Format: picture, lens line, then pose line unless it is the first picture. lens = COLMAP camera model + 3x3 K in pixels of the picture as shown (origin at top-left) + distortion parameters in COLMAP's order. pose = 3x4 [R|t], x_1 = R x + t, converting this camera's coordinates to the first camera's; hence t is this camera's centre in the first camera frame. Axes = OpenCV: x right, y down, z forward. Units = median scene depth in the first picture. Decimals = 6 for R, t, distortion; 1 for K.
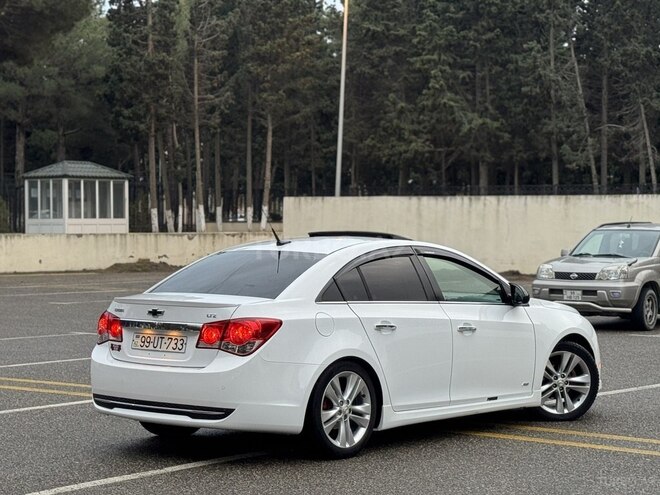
lens RADIAL K [[1656.0, 0, 330.0], [0, 1656.0, 247.5], [0, 0, 1]] dist [0.104540, 1.323749]
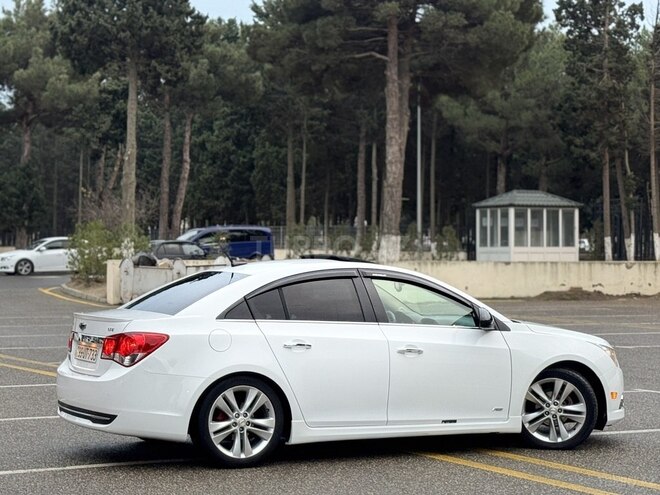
lens RADIAL K [[1677.7, 0, 321.8], [0, 1677.7, 246.8], [0, 0, 1]] dist [-0.045656, 4.124746]
pose [[0.910148, 0.002947, -0.414272, 0.171783], [-0.010934, 0.999797, -0.016911, 0.001326], [0.414138, 0.019921, 0.909996, 0.016442]]
